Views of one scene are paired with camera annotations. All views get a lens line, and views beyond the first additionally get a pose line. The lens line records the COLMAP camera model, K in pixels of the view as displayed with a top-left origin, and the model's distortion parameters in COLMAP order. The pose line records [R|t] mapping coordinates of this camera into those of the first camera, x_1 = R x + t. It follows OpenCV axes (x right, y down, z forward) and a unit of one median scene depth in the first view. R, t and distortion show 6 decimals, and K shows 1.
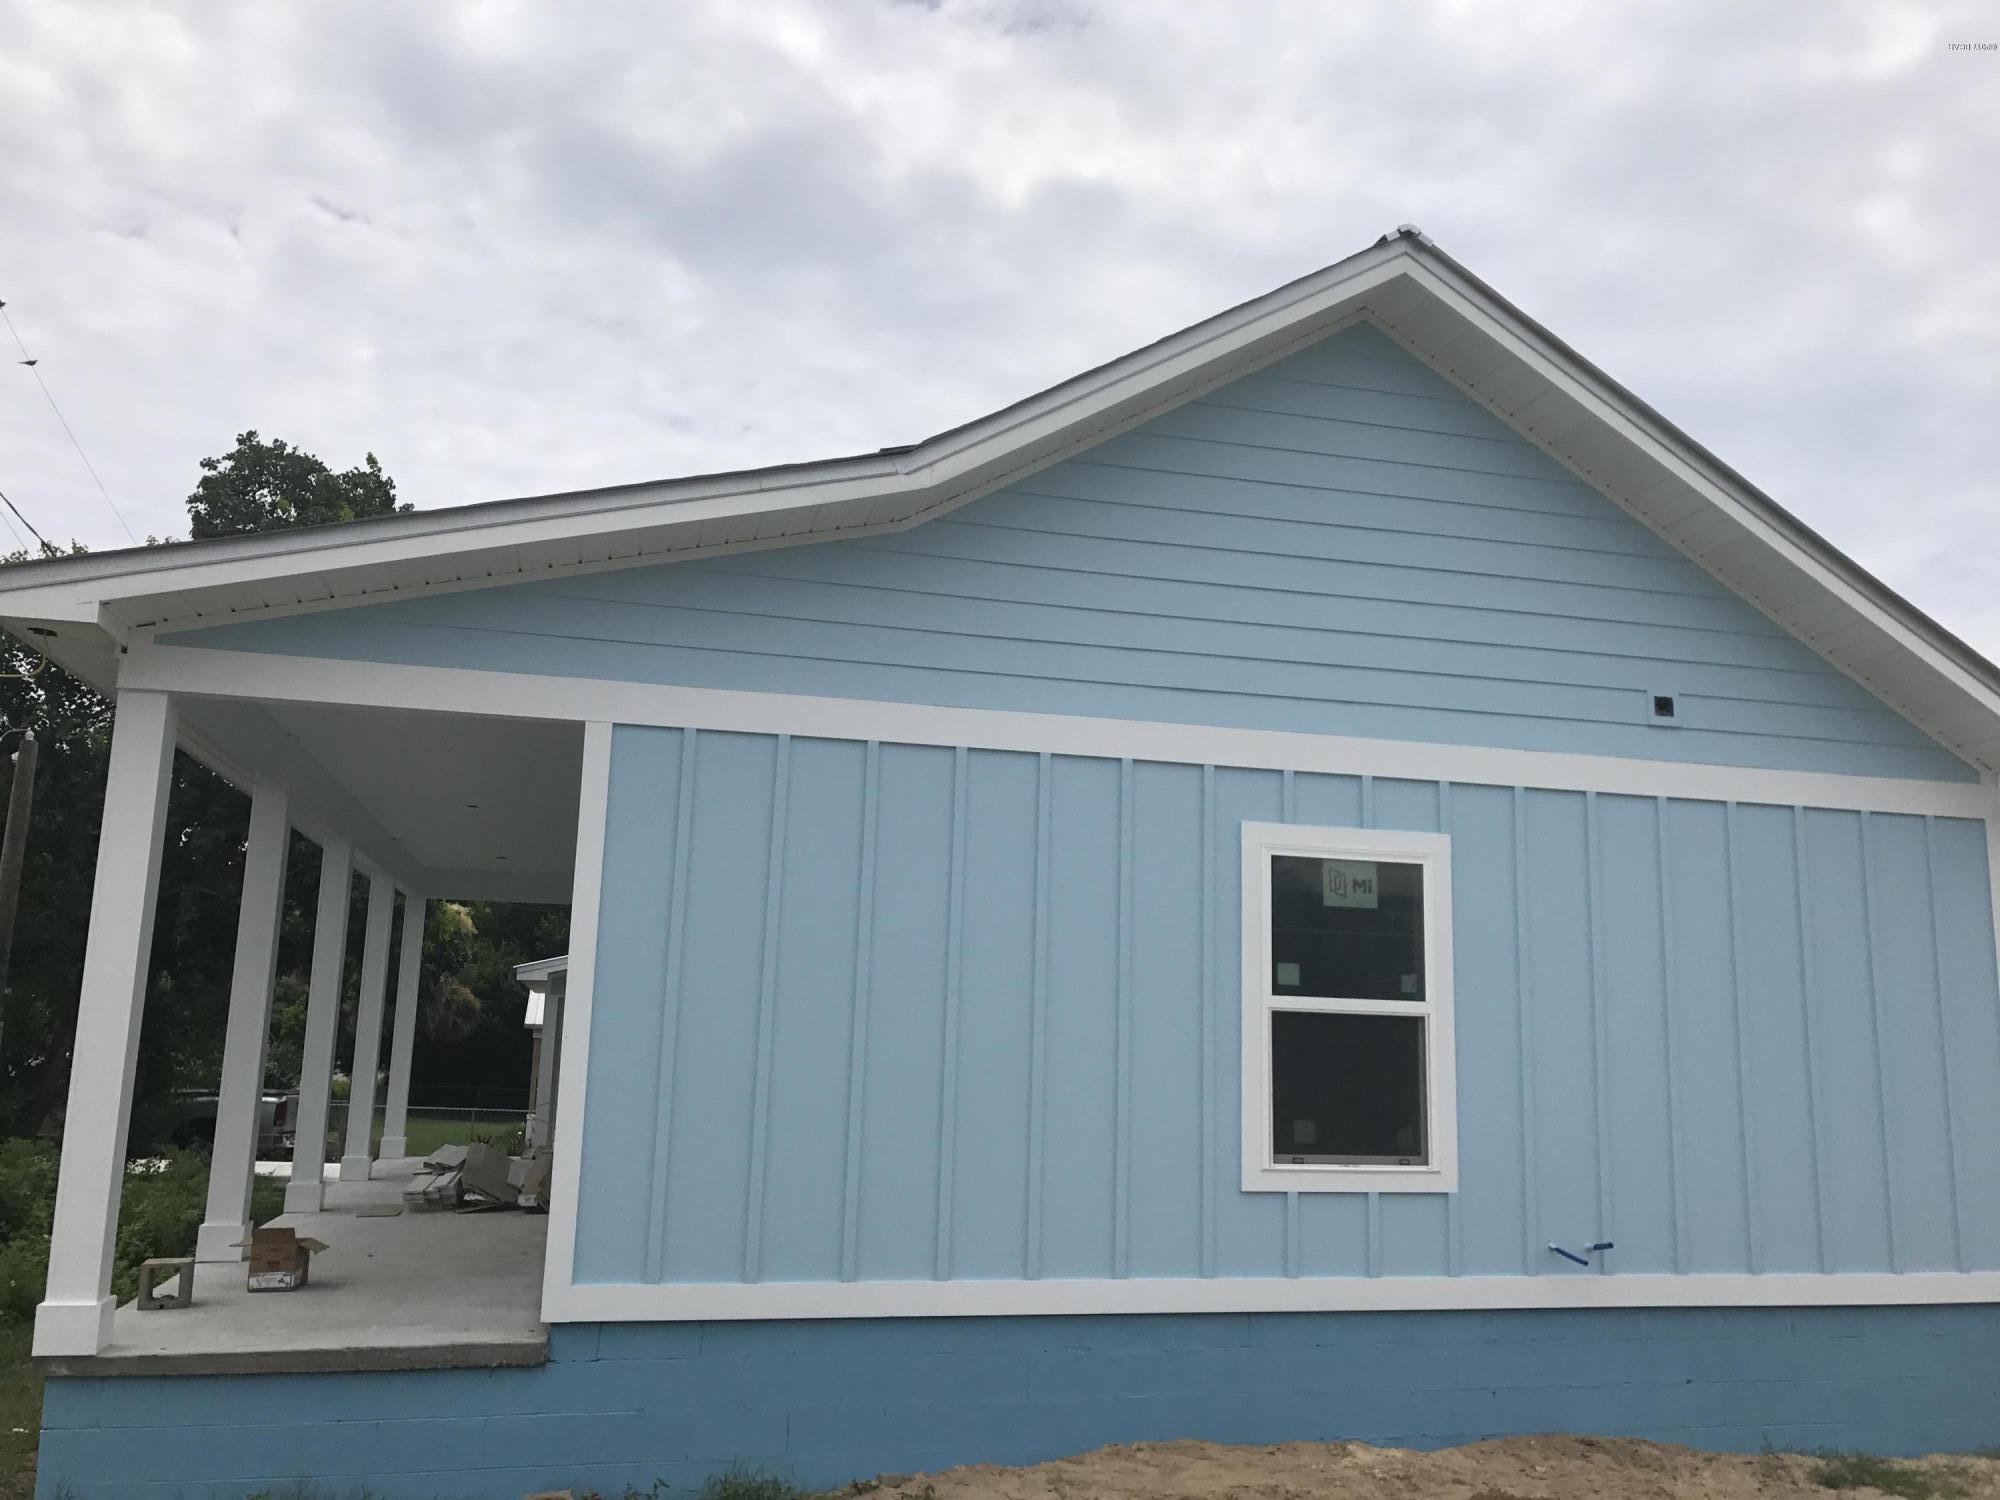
lens RADIAL K [[1647.4, 0, 1000.0], [0, 1647.4, 750.0], [0, 0, 1]] dist [0.055237, -0.067503]
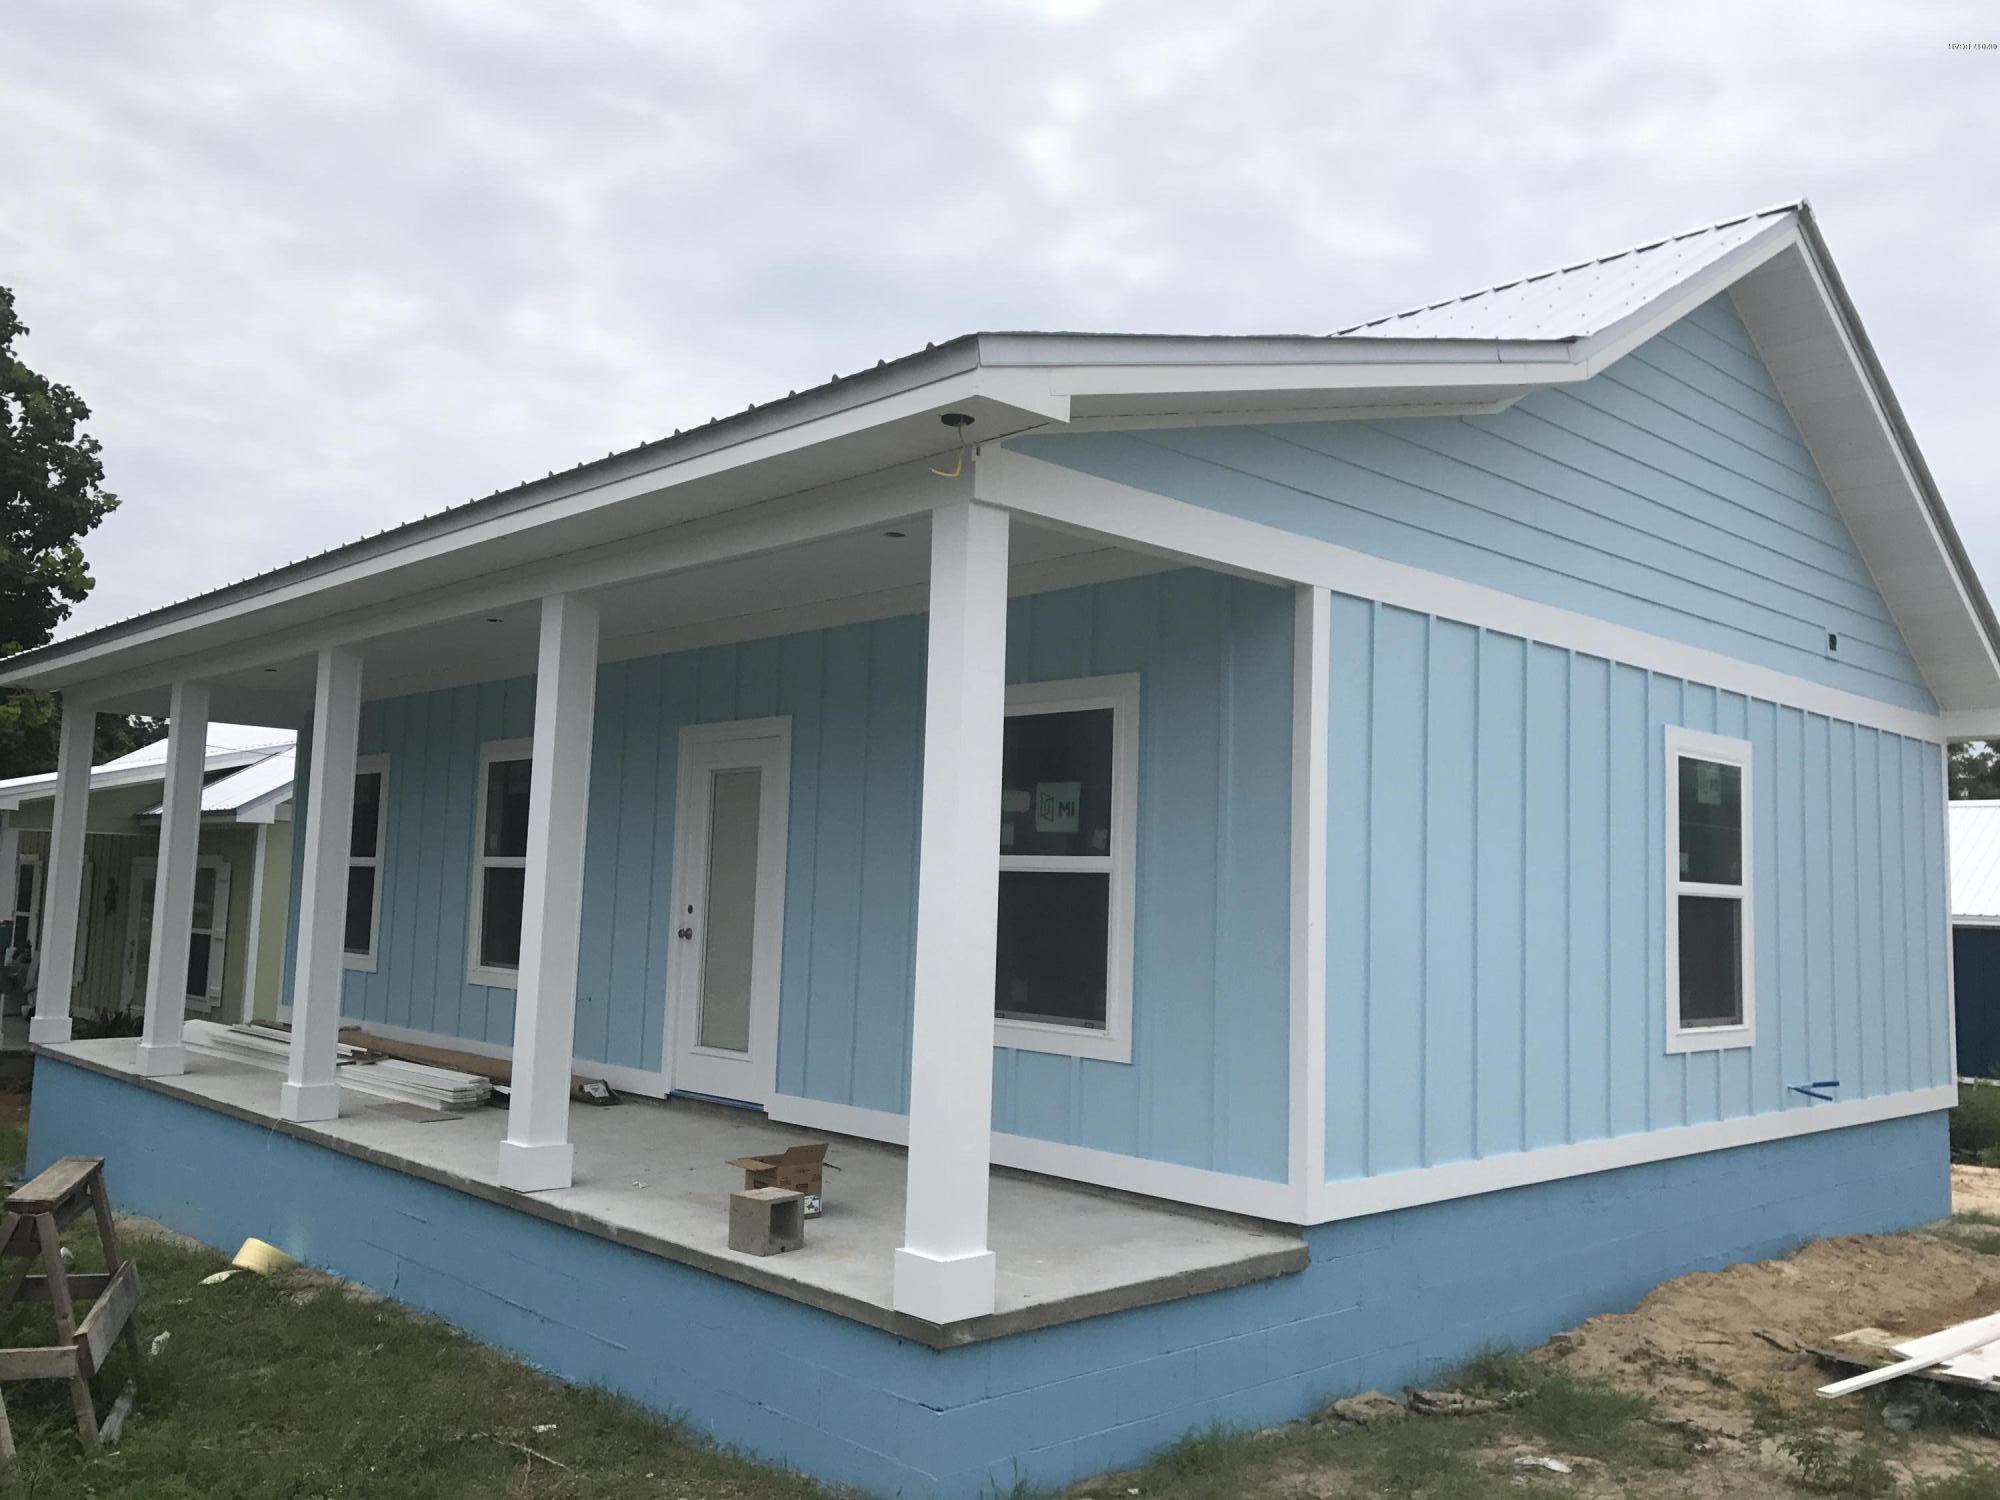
lens RADIAL K [[1655.8, 0, 1000.0], [0, 1655.8, 750.0], [0, 0, 1]] dist [-0.006666, -0.001132]
pose [[0.875615, 0.043245, 0.481069, -0.765270], [-0.090278, 0.993085, 0.075045, 0.018236], [-0.474497, -0.109141, 0.873465, 0.250394]]
